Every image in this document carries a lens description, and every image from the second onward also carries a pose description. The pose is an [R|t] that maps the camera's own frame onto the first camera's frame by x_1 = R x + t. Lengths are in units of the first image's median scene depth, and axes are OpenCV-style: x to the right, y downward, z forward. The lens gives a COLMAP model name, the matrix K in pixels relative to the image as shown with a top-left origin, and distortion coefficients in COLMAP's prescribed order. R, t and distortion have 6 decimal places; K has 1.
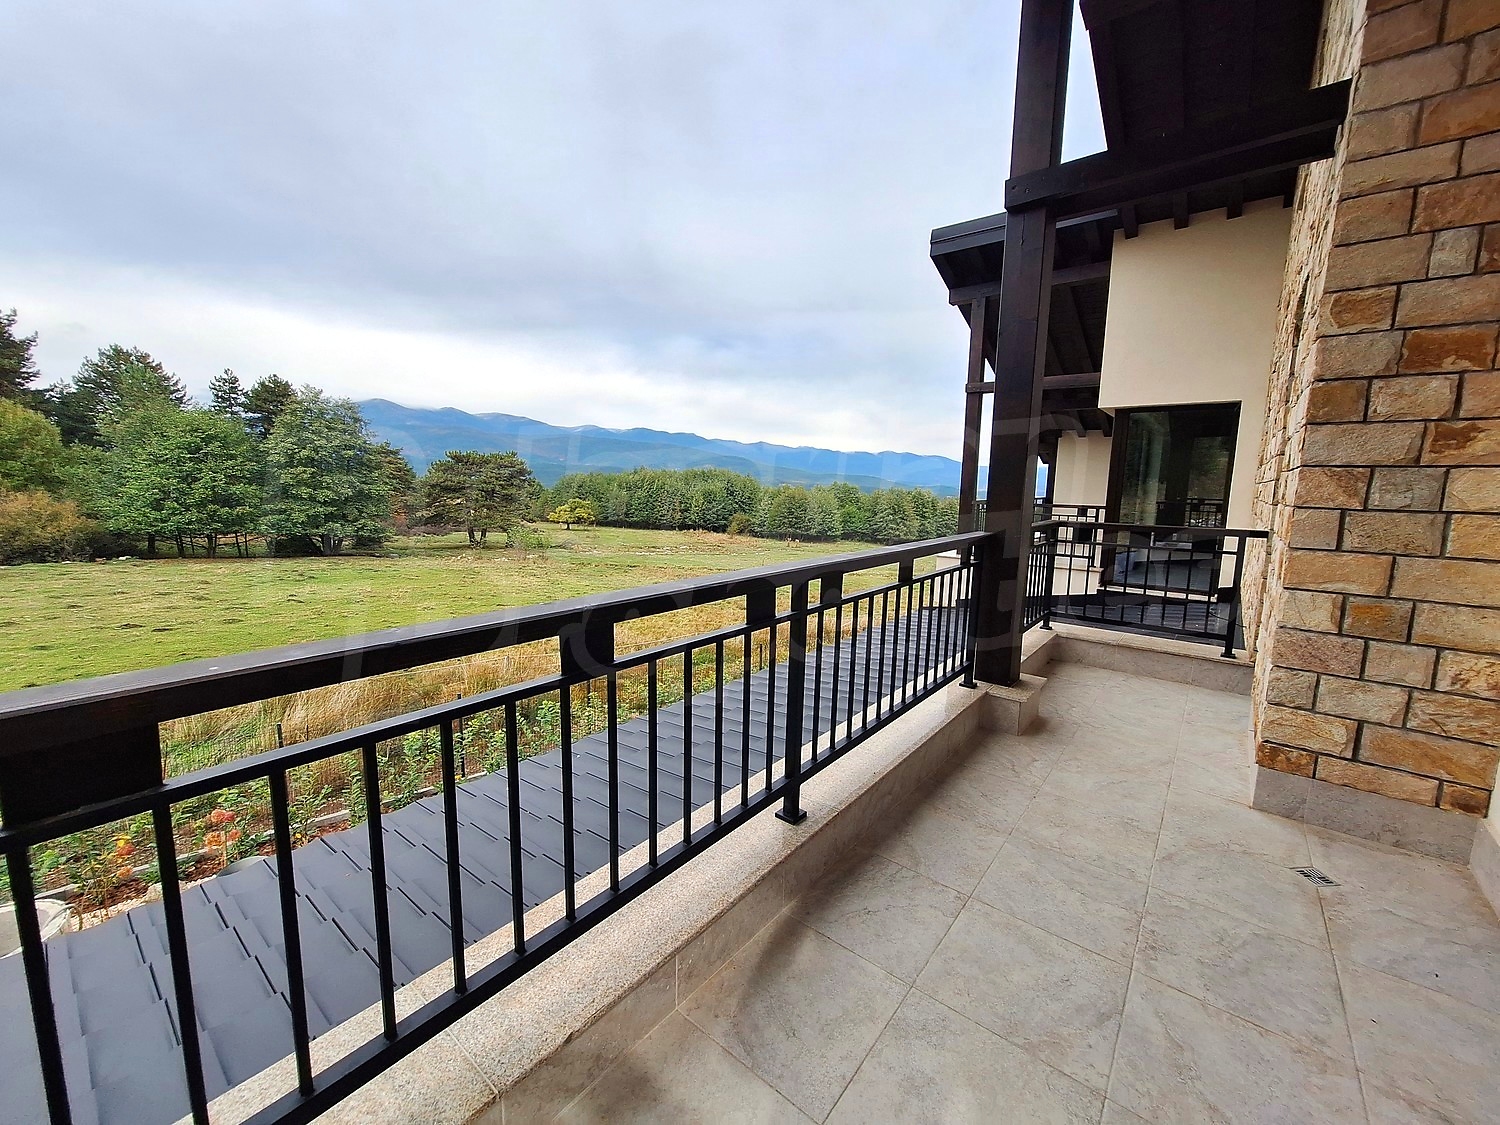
lens RADIAL K [[591.9, 0, 751.1], [0, 591.9, 555.4], [0, 0, 1]] dist [-0.002912, -0.000837]
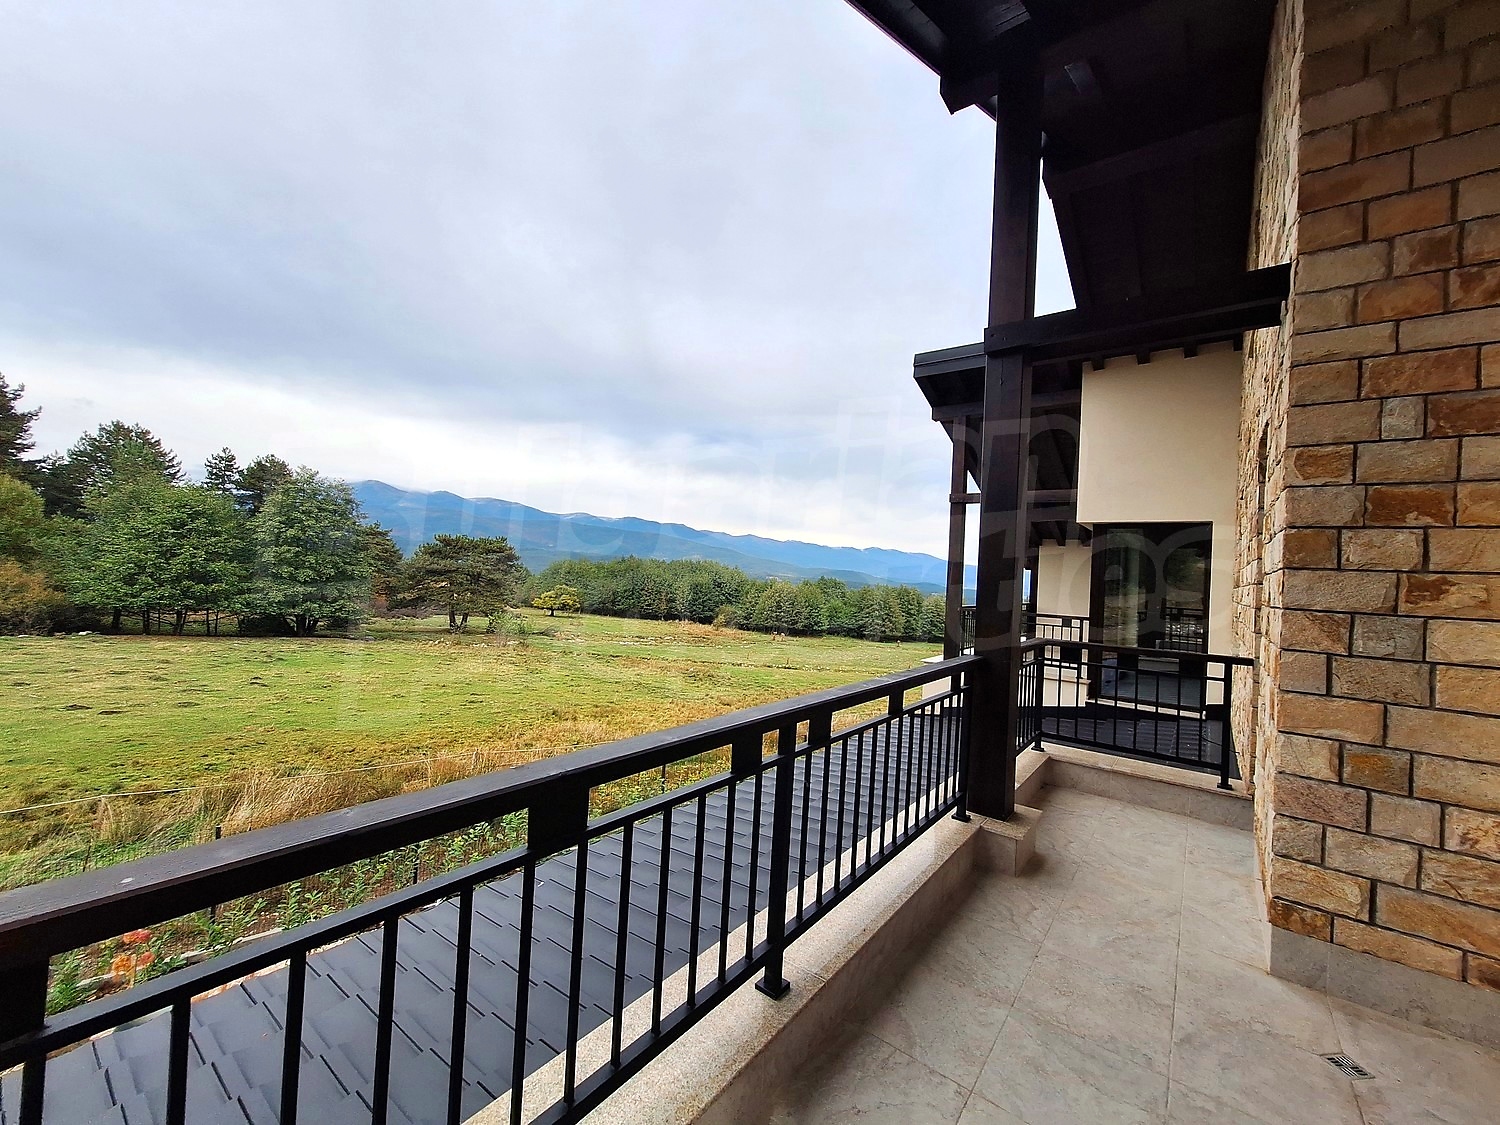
lens RADIAL K [[591.9, 0, 753.1], [0, 591.9, 554.3], [0, 0, 1]] dist [-0.002912, -0.000837]
pose [[0.999219, 0.031871, 0.023358, -0.002173], [-0.027888, 0.987596, -0.154519, -0.034597], [-0.027993, 0.153746, 0.987714, 0.004973]]
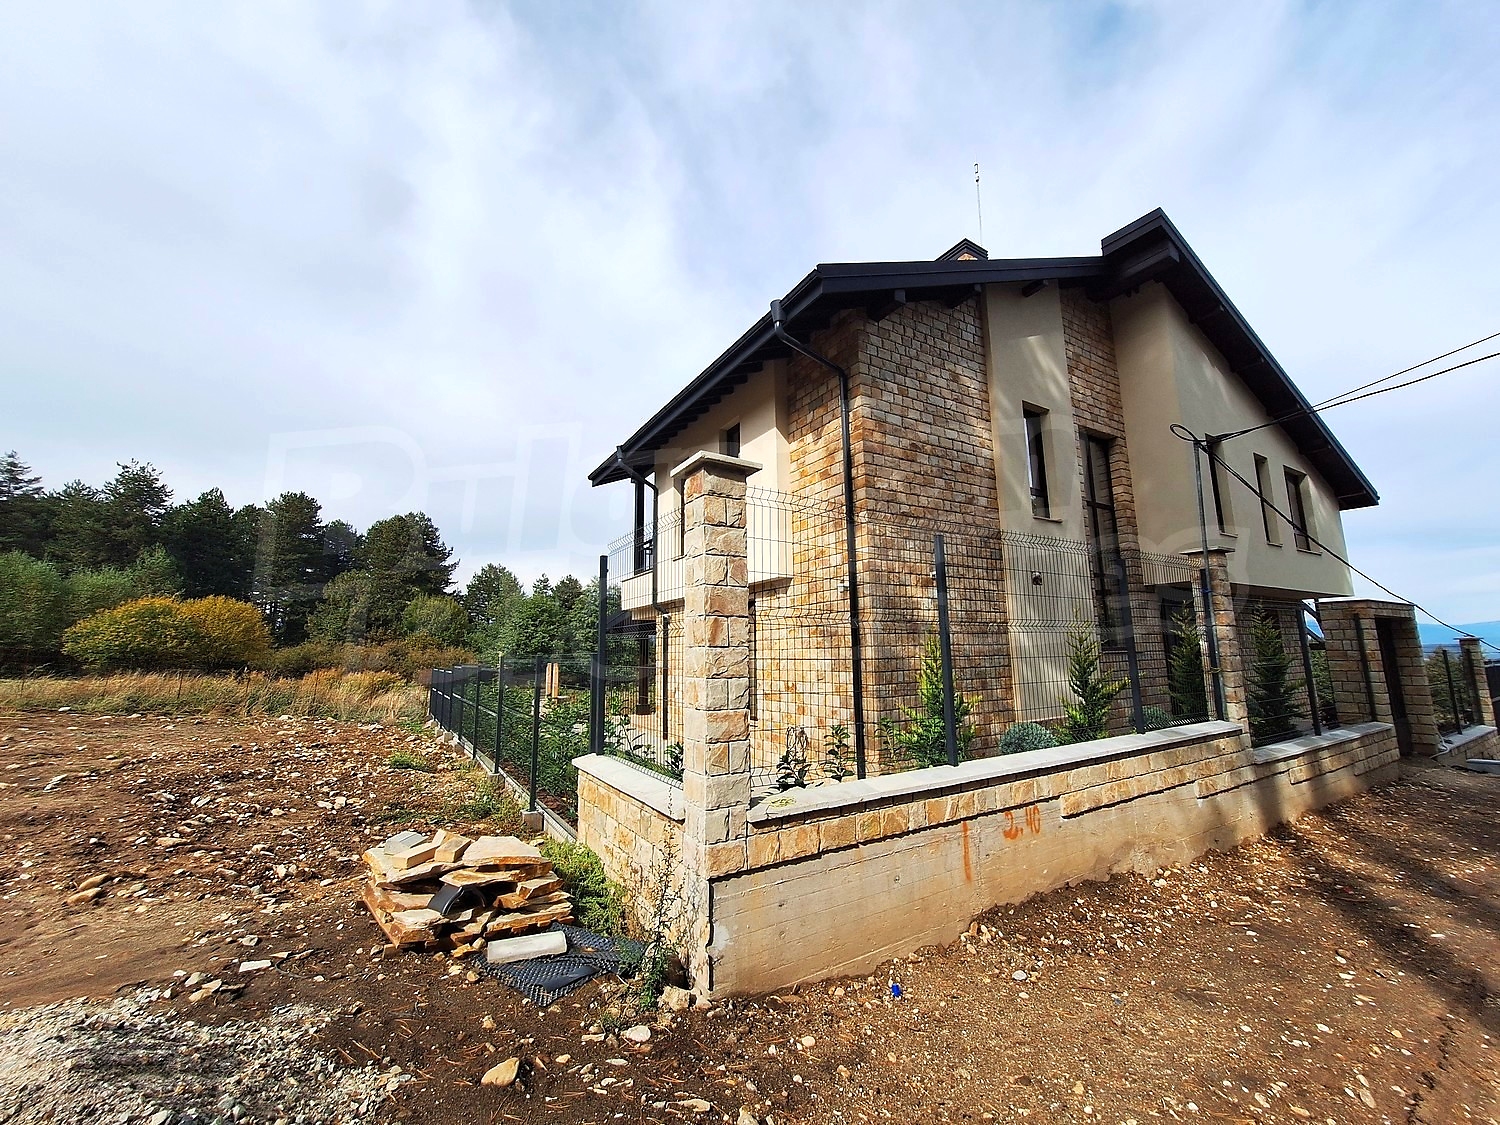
lens RADIAL K [[591.9, 0, 753.2], [0, 591.9, 559.4], [0, 0, 1]] dist [-0.002912, -0.000837]
pose [[0.940591, -0.078811, -0.330269, 1.226409], [-0.017808, 0.959901, -0.279775, 0.706457], [0.339075, 0.269035, 0.901470, -2.123214]]
